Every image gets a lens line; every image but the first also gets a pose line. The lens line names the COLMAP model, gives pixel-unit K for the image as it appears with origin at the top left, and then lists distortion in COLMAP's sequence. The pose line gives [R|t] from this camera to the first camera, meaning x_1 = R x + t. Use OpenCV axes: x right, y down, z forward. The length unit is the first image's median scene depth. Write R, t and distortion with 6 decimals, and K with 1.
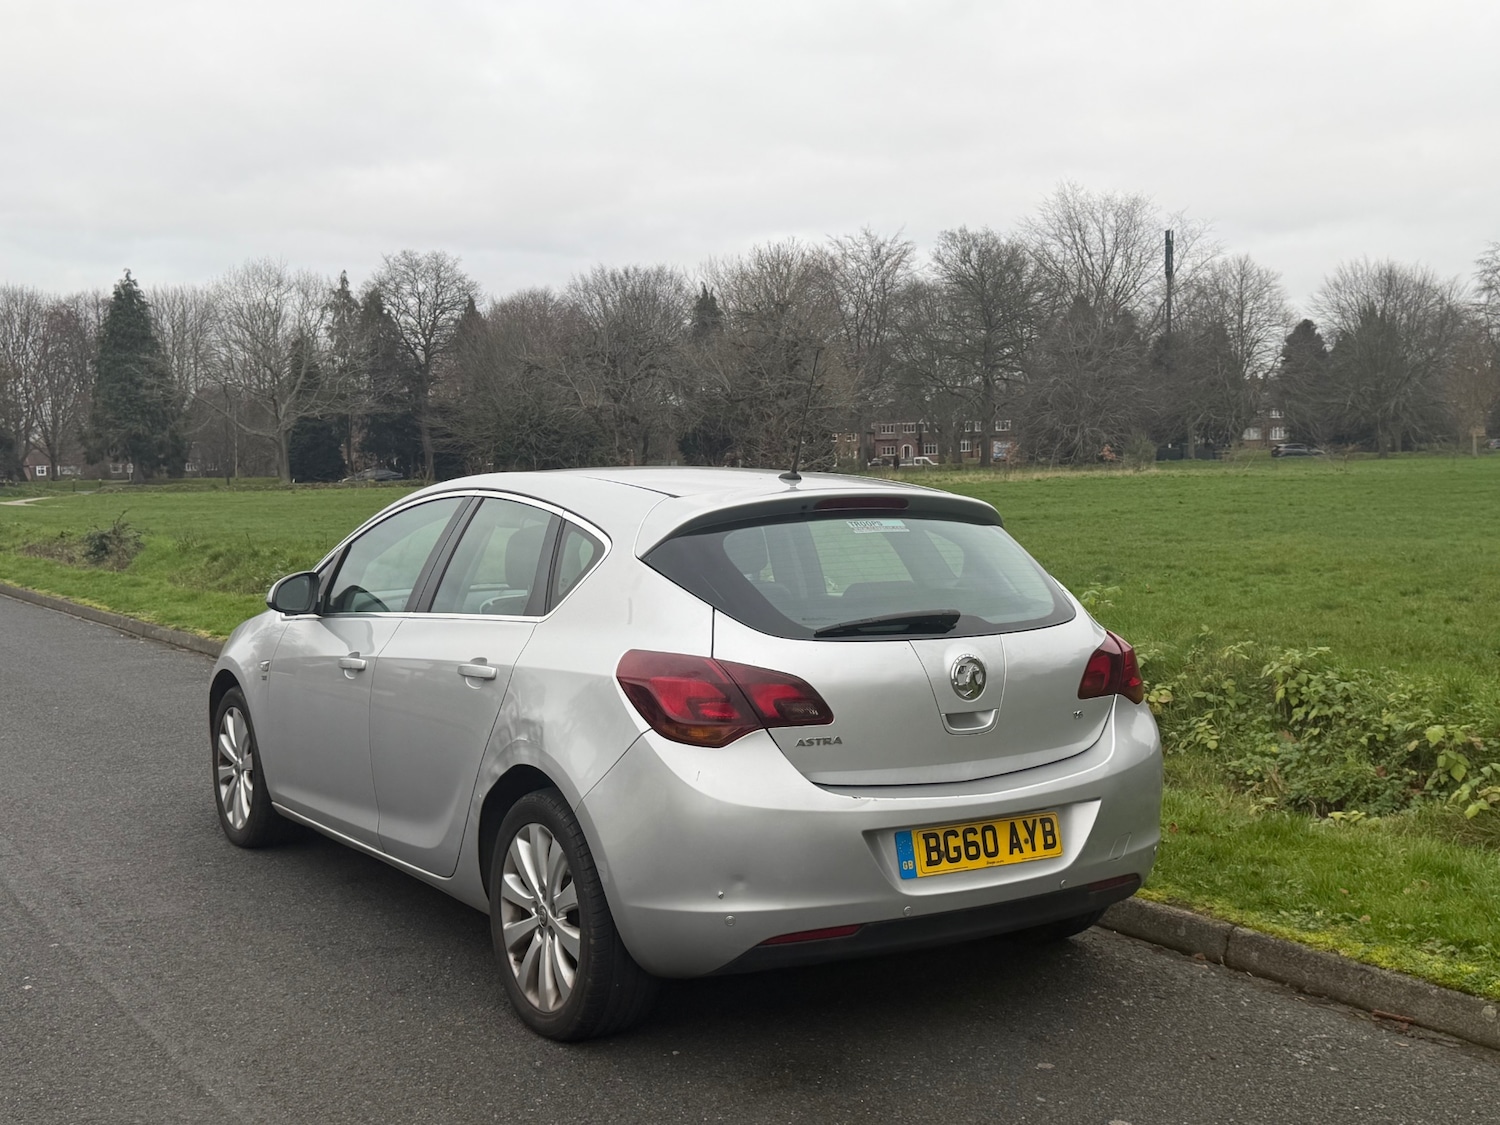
lens RADIAL K [[1646.9, 0, 751.6], [0, 1646.9, 624.6], [0, 0, 1]] dist [0.060438, 0.000000]
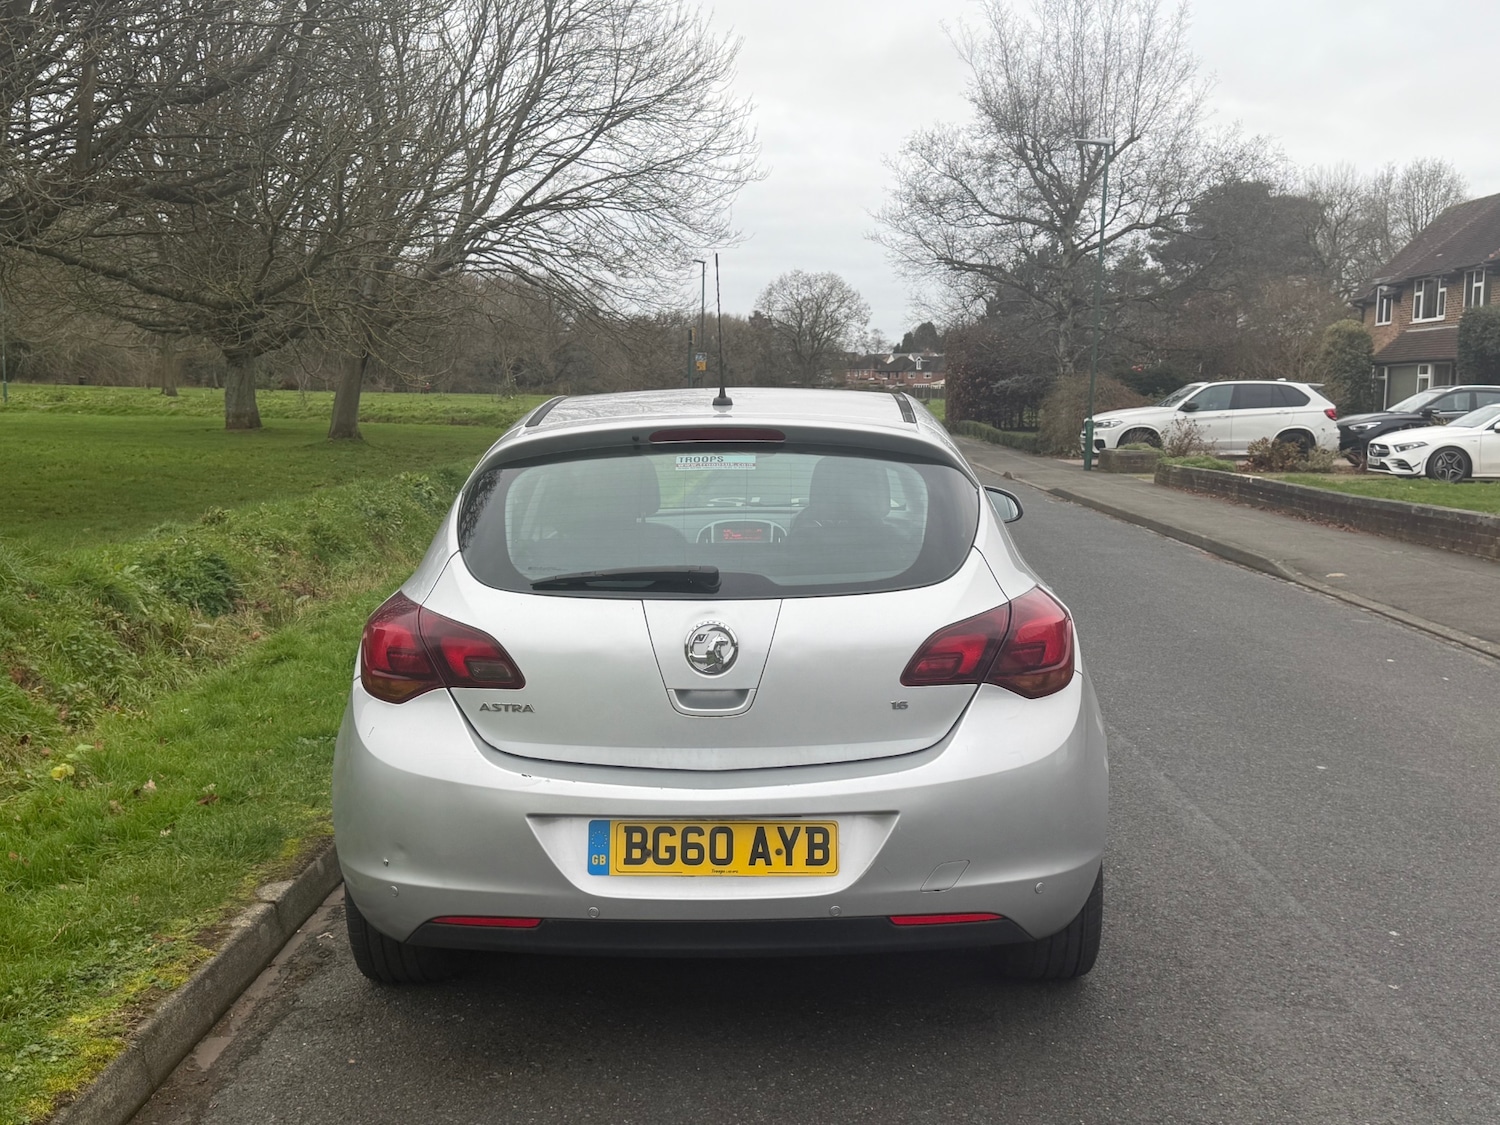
lens RADIAL K [[1646.9, 0, 739.0], [0, 1646.9, 614.8], [0, 0, 1]] dist [0.060438, 0.000000]
pose [[0.827555, 0.067381, -0.557326, 0.557856], [-0.037614, 0.997195, 0.064710, -0.036150], [0.560123, -0.032588, 0.827768, 0.293596]]
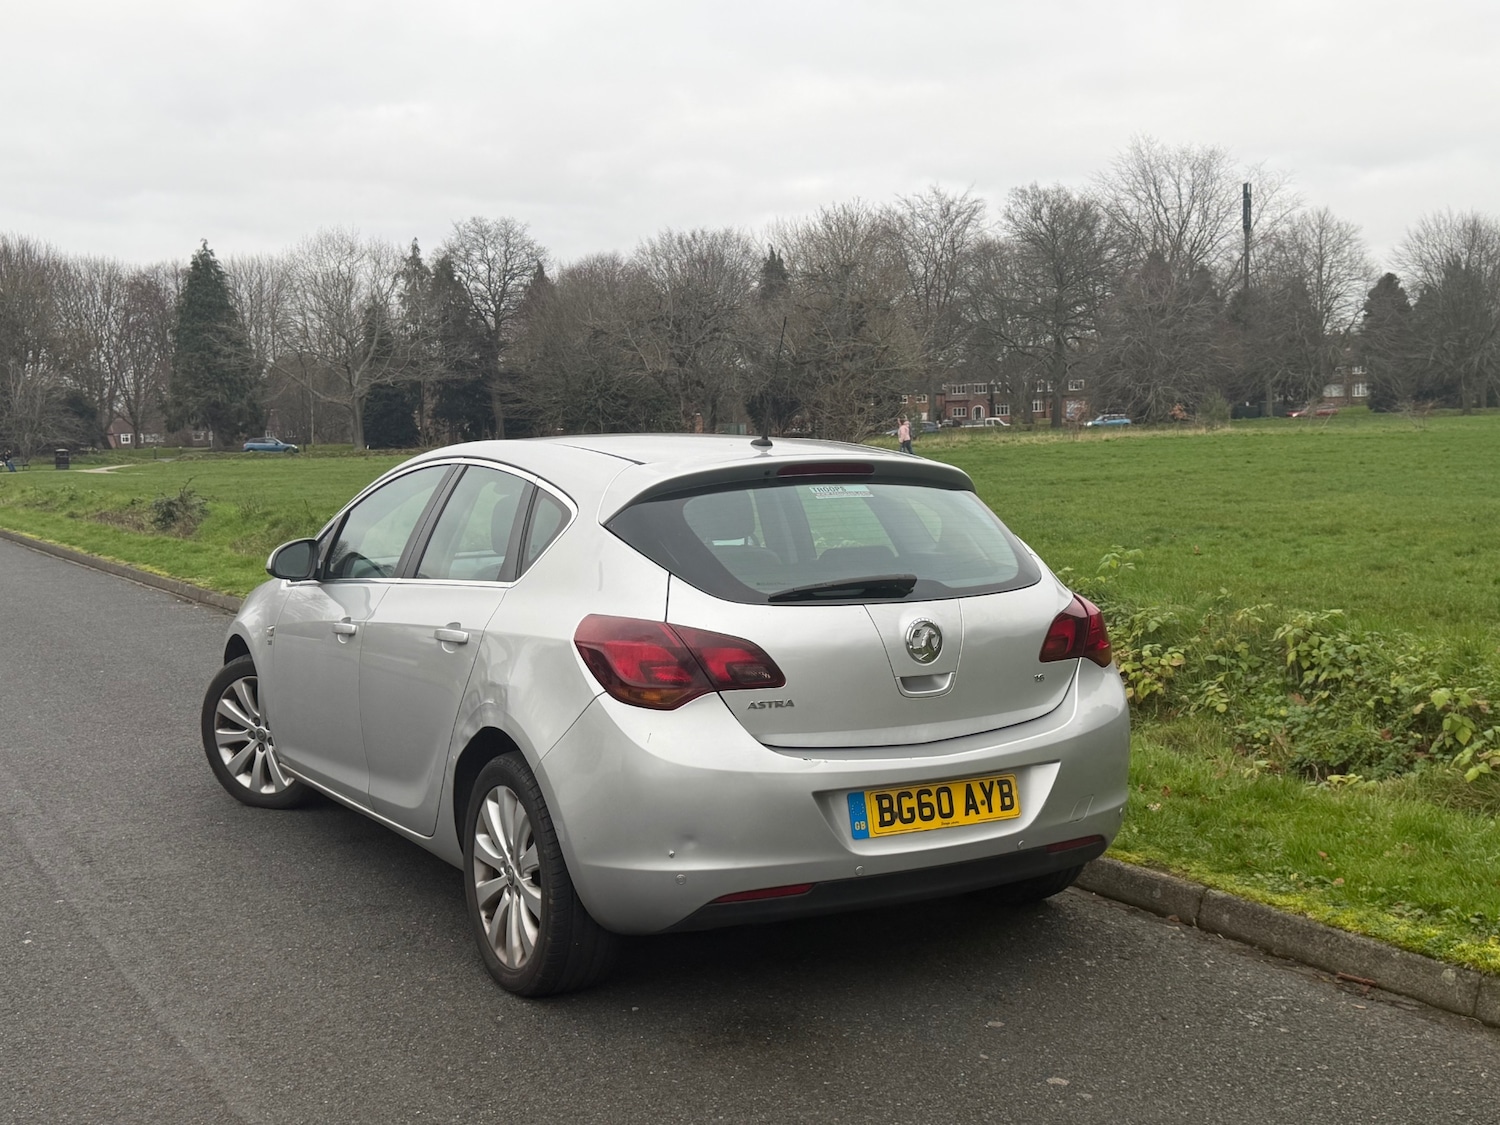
lens RADIAL K [[1646.9, 0, 739.5], [0, 1646.9, 609.4], [0, 0, 1]] dist [0.060438, 0.000000]
pose [[0.998787, -0.003031, -0.049141, 0.063043], [0.003677, 0.999908, 0.013076, -0.000877], [0.049097, -0.013241, 0.998706, -0.012245]]
